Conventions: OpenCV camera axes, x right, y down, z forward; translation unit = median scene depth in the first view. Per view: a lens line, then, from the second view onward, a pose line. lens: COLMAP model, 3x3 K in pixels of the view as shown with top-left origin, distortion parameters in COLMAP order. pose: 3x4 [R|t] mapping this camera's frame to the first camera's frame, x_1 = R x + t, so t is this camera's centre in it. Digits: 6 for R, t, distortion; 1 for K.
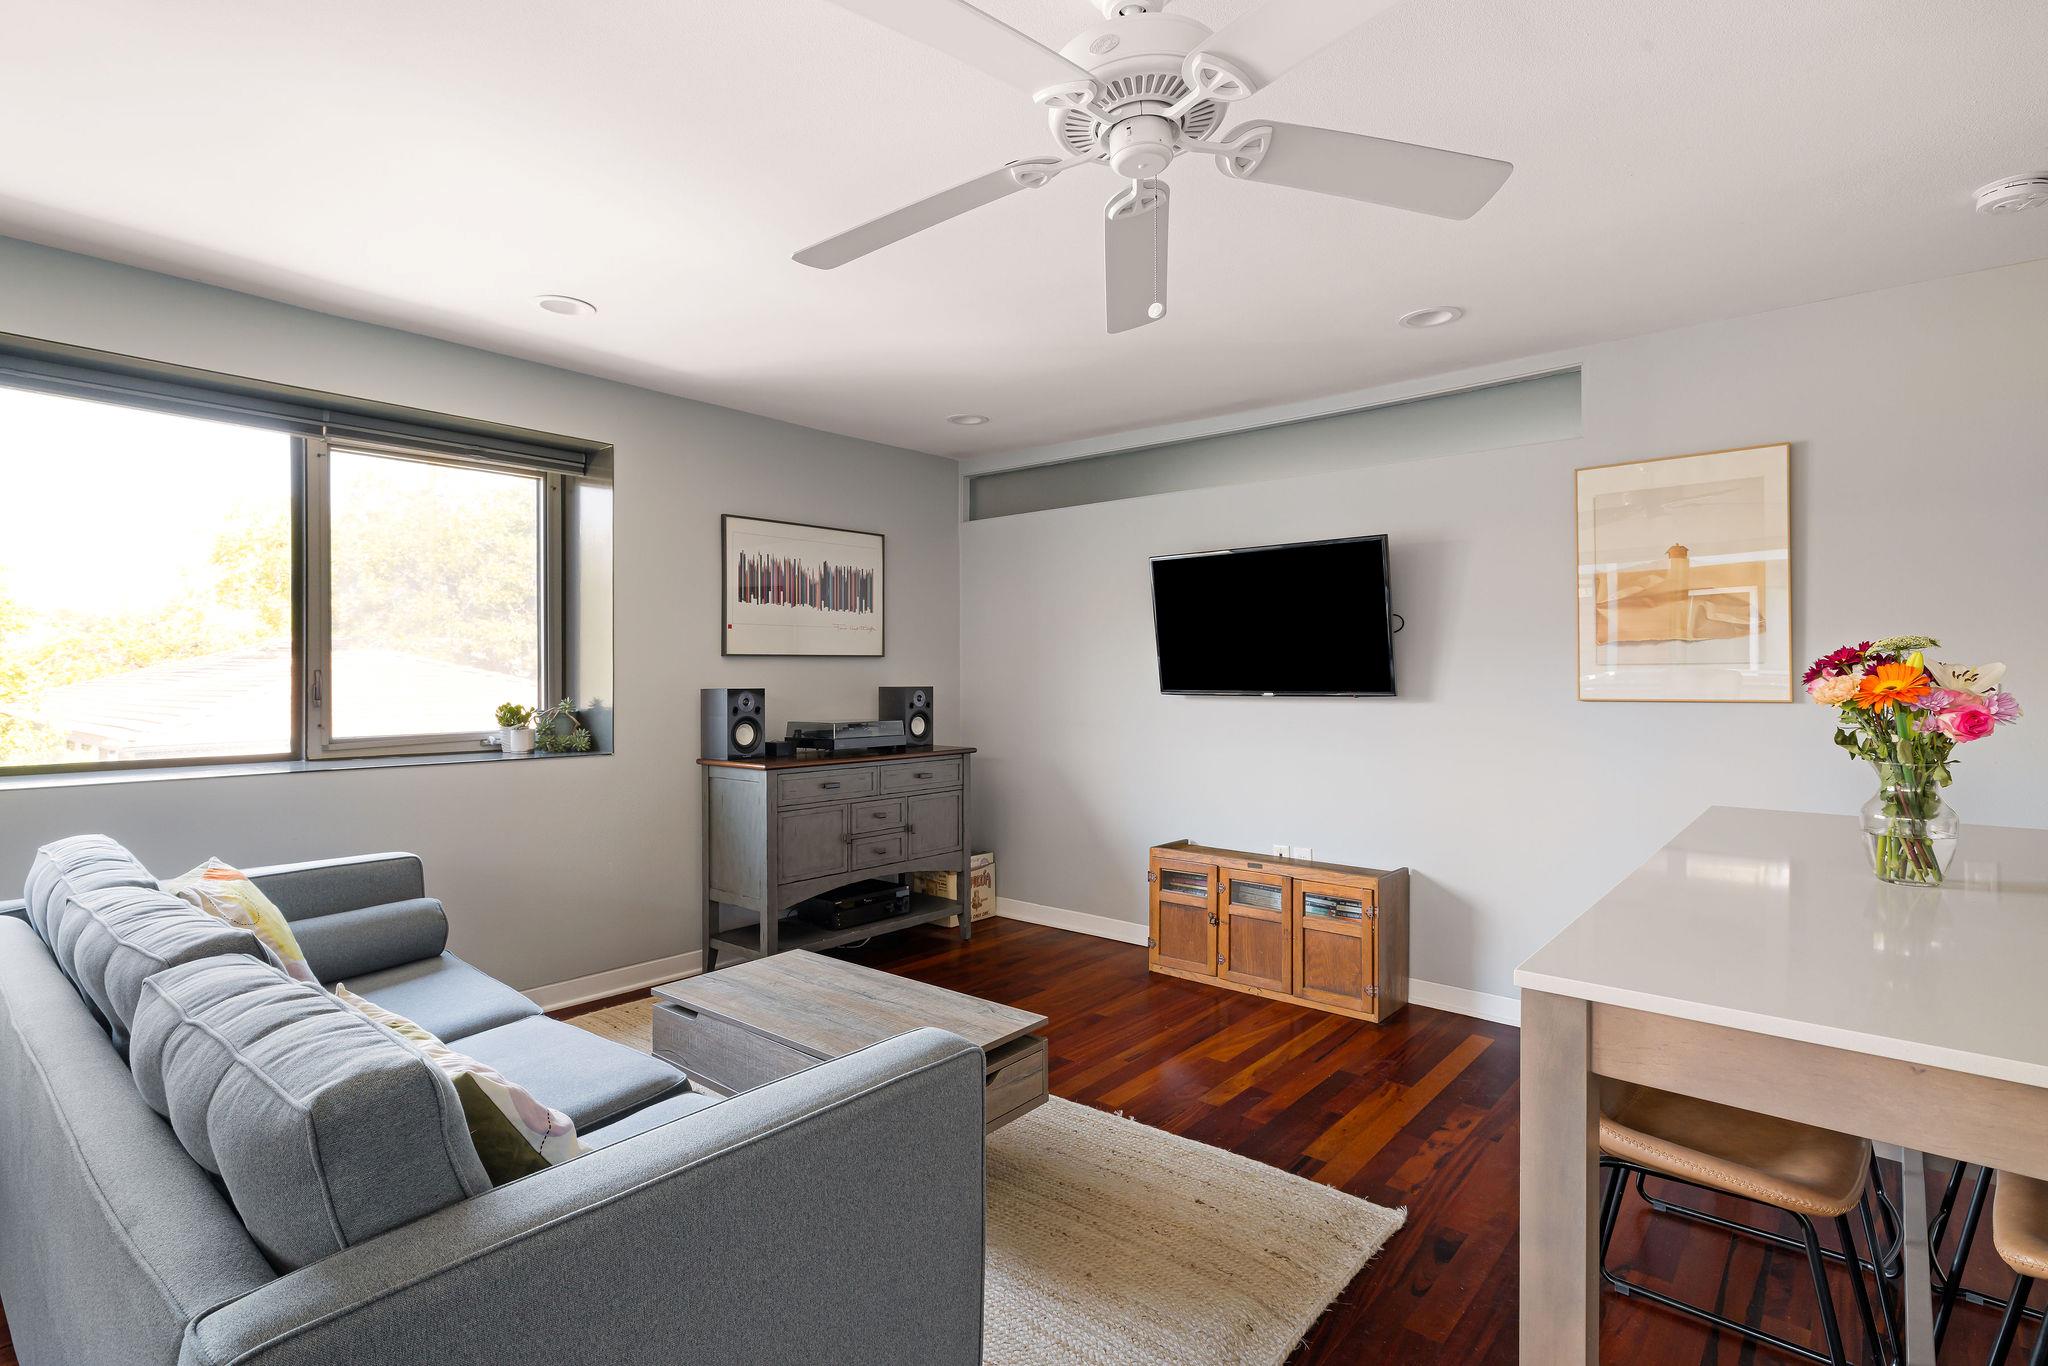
lens RADIAL K [[990.7, 0, 1024.7], [0, 990.7, 673.9], [0, 0, 1]] dist [-0.003353, 0.001165]
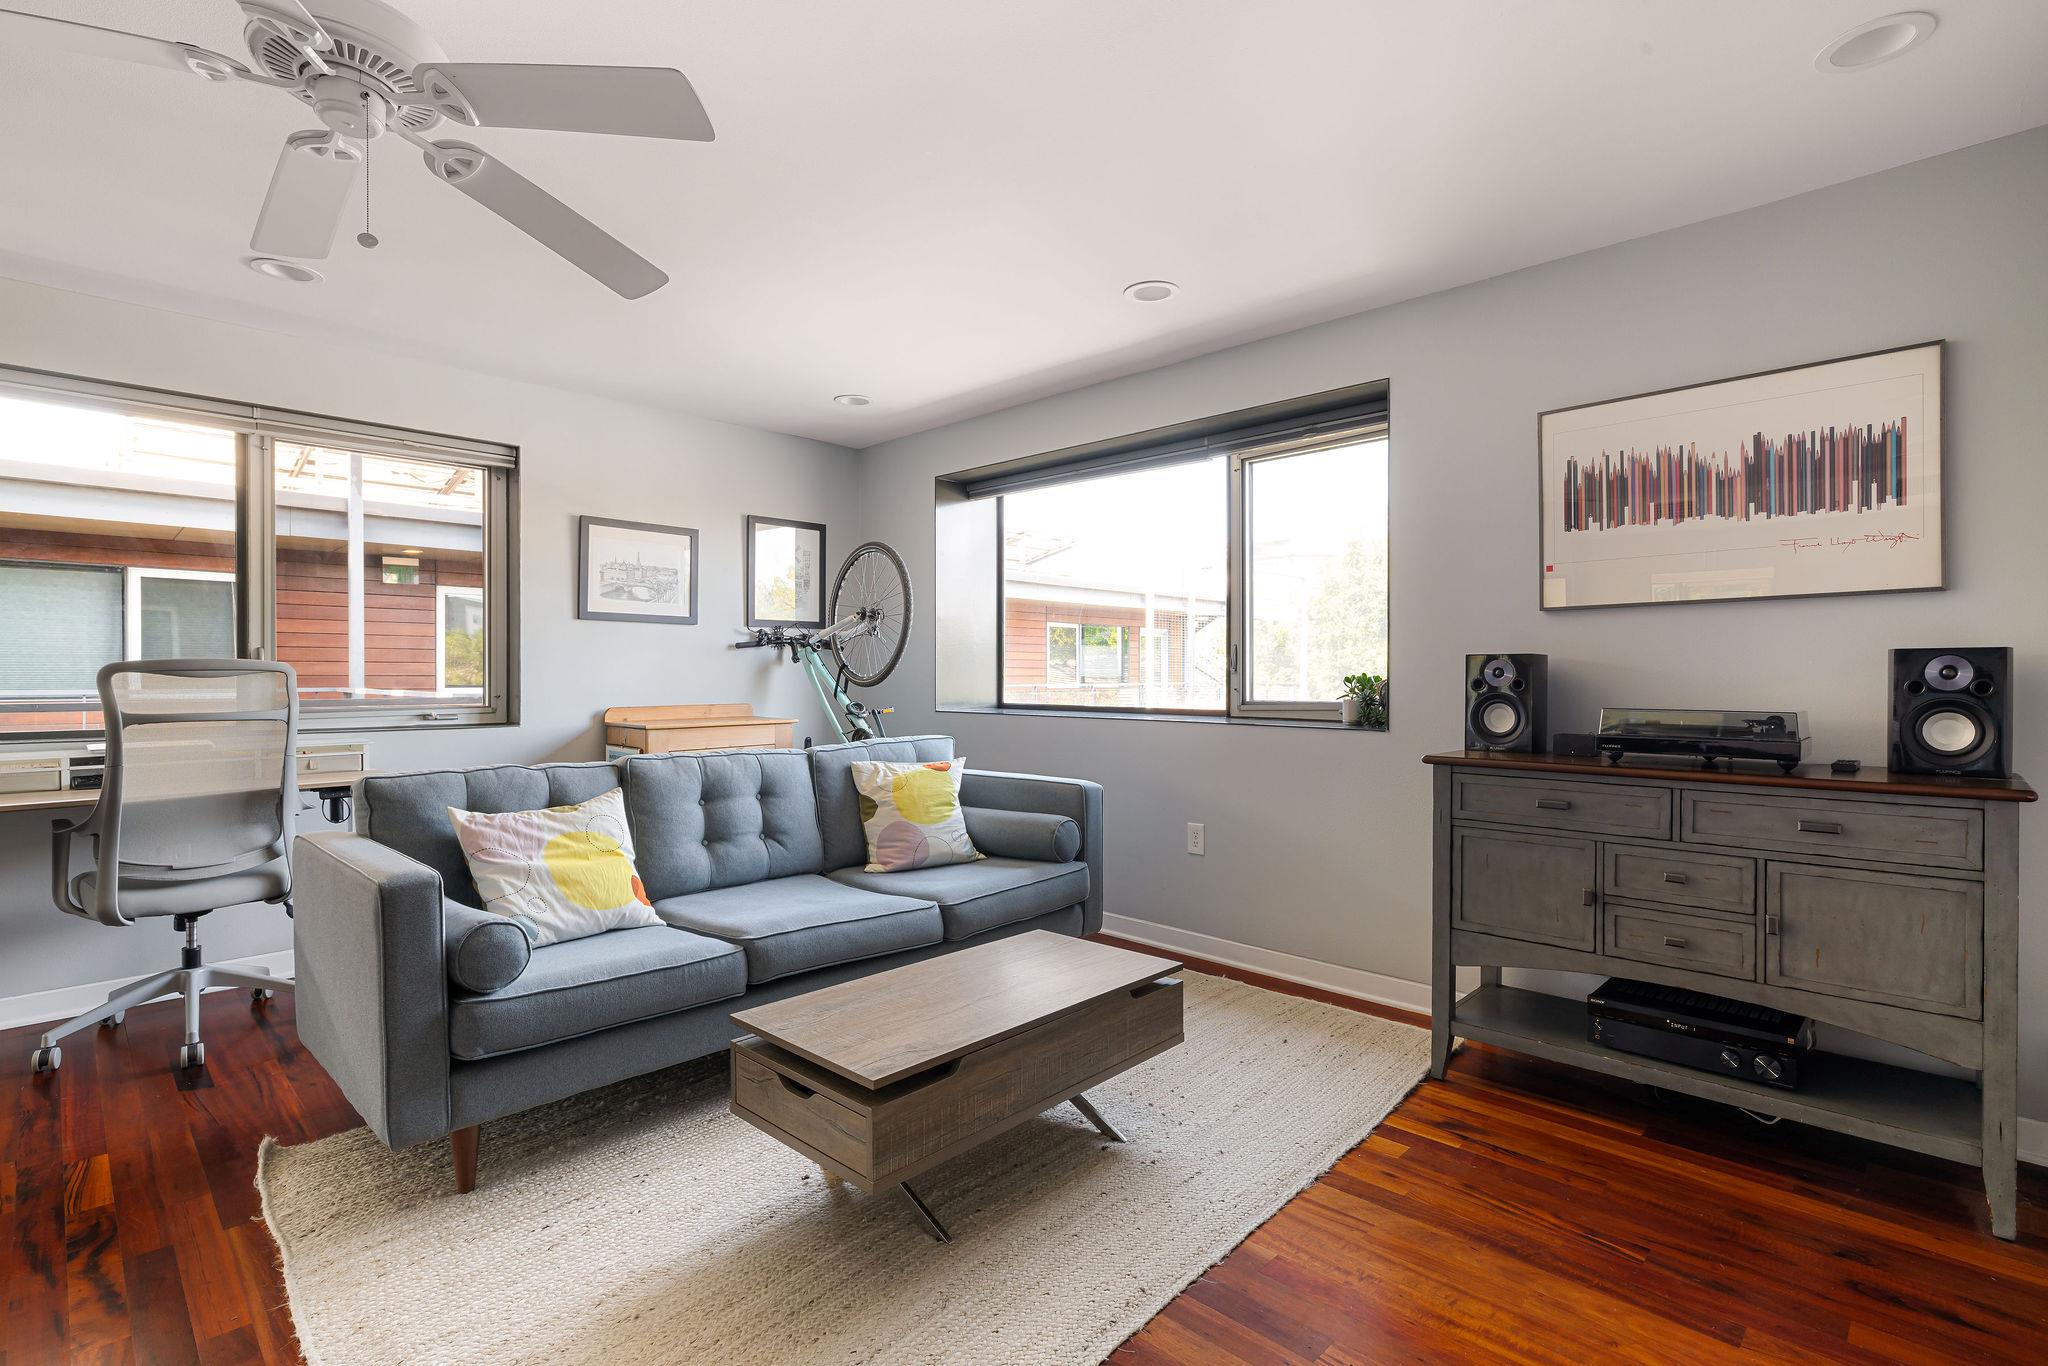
lens RADIAL K [[965.4, 0, 1033.5], [0, 965.4, 685.1], [0, 0, 1]] dist [-0.007396, 0.002392]
pose [[-0.059932, 0.008321, -0.998168, 0.446326], [-0.000602, 0.999965, 0.008372, 0.032551], [0.998202, 0.001103, -0.059925, 0.722496]]
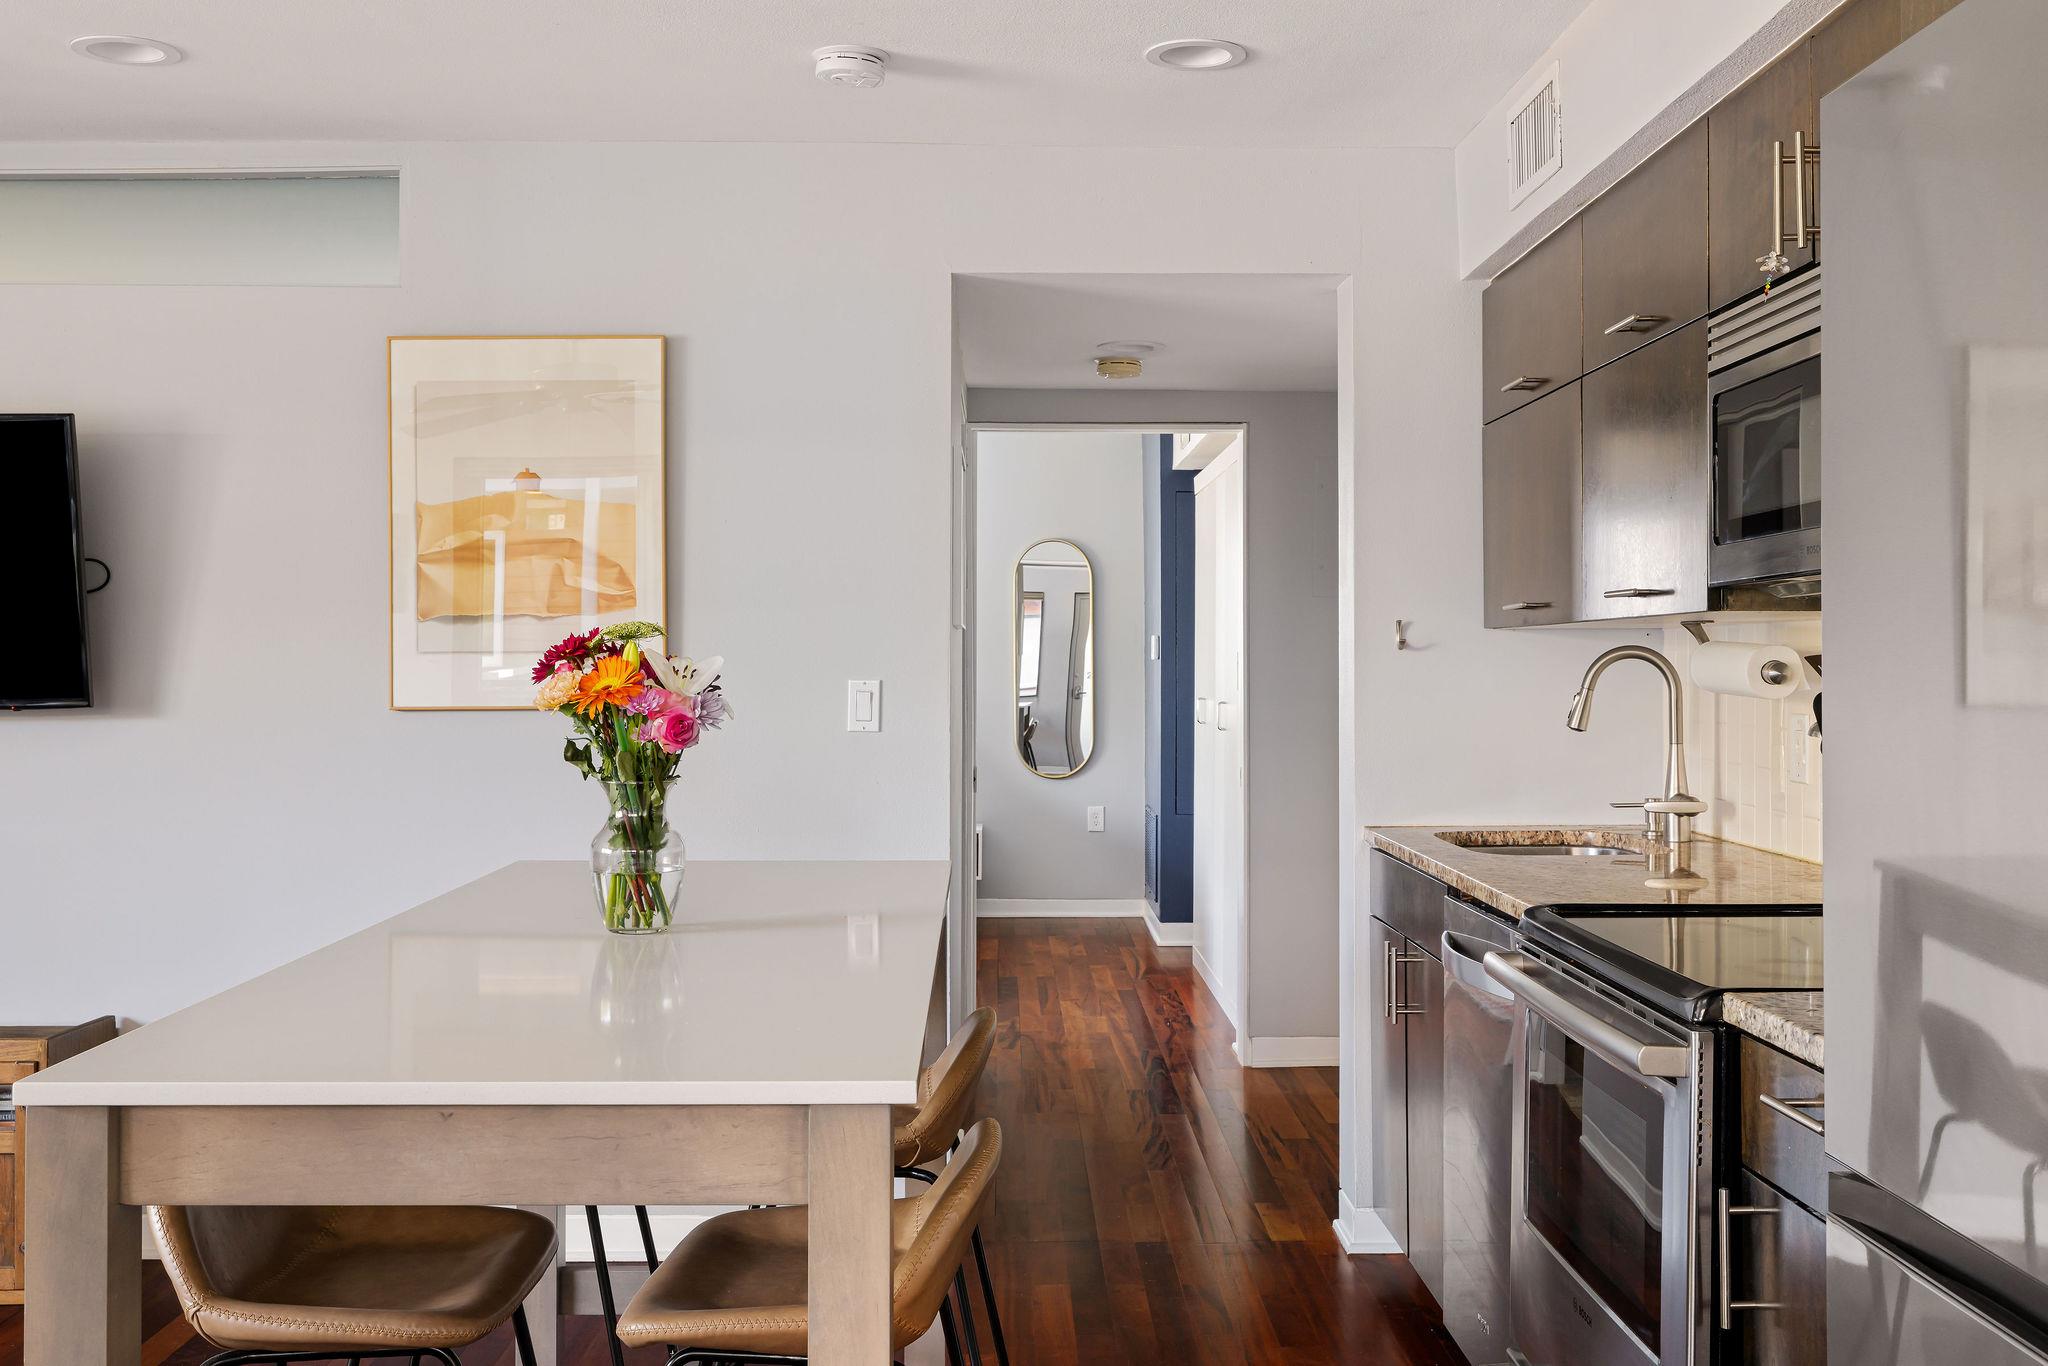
lens RADIAL K [[1989.6, 0, 1024.2], [0, 1989.6, 649.0], [0, 0, 1]] dist [0.009537, -0.002035]
pose [[0.748978, 0.005553, 0.662572, 0.025768], [-0.000741, 0.999971, -0.007543, -0.001908], [-0.662595, 0.005159, 0.748960, -0.170371]]
